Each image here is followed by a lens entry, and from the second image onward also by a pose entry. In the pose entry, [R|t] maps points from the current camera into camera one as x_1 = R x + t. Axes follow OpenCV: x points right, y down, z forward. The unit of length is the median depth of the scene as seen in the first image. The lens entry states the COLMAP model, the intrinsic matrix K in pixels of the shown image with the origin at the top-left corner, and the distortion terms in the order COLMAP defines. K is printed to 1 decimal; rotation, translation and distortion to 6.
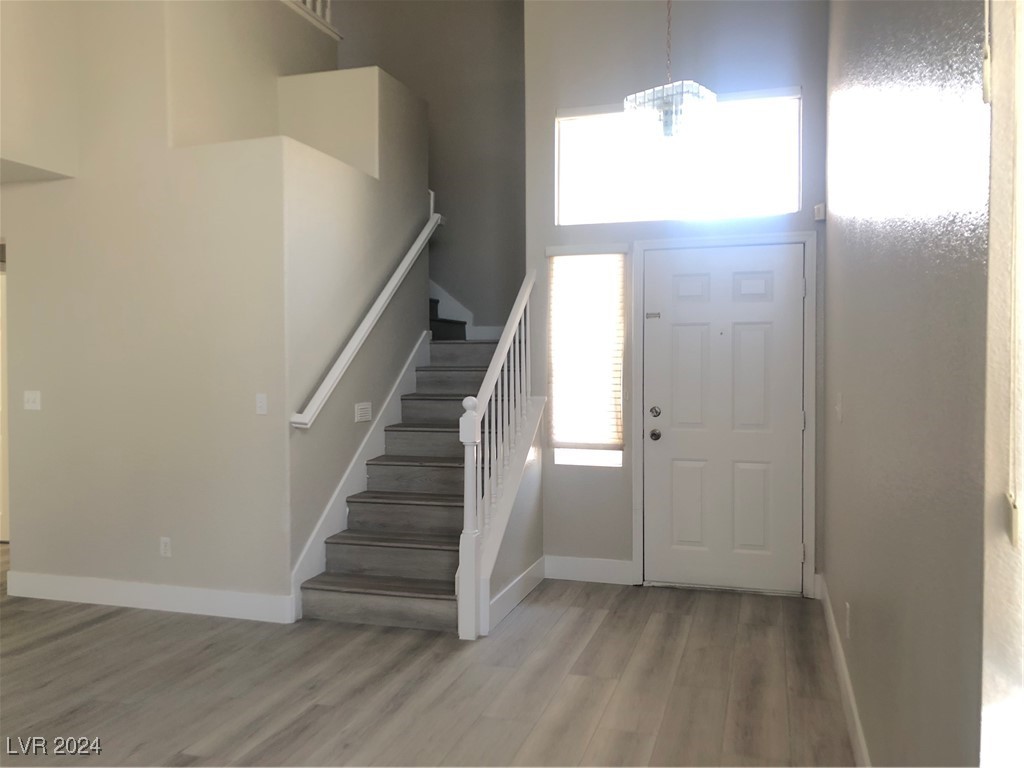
lens RADIAL K [[827.0, 0, 512.0], [0, 827.0, 384.0], [0, 0, 1]] dist [0.049714, -0.053396]
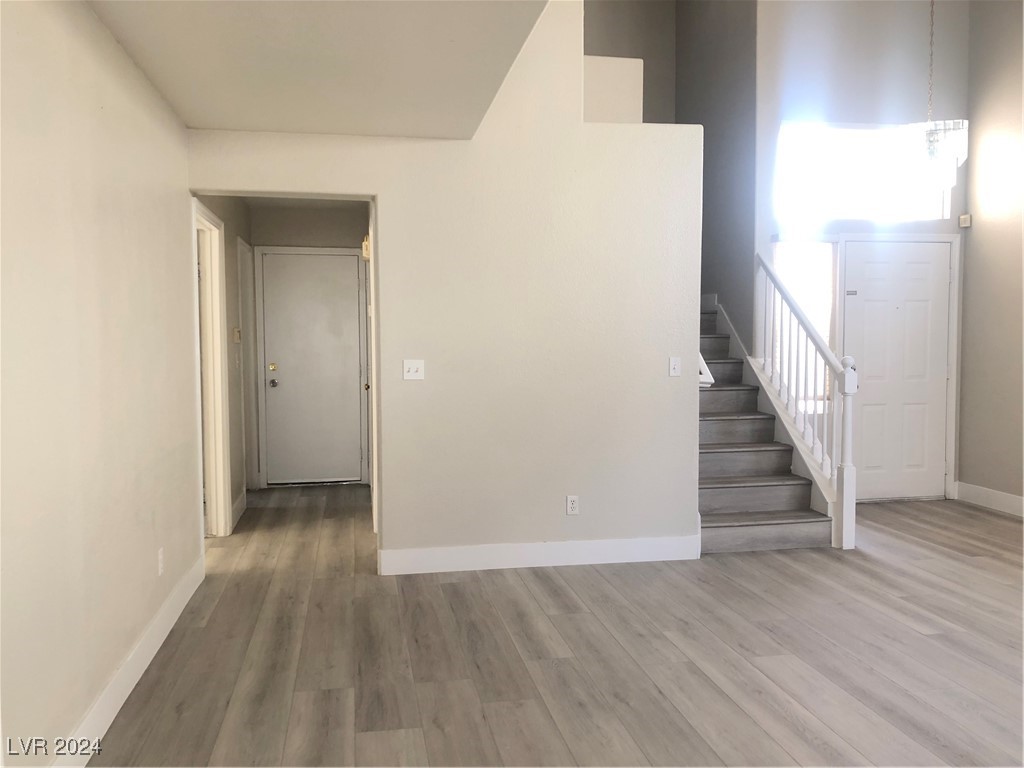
lens RADIAL K [[830.3, 0, 500.3], [0, 830.3, 389.9], [0, 0, 1]] dist [0.047640, -0.054185]
pose [[0.886209, -0.032184, 0.462167, -0.991631], [0.014011, 0.998990, 0.042701, 0.003984], [-0.463075, -0.031366, 0.885764, 0.116235]]
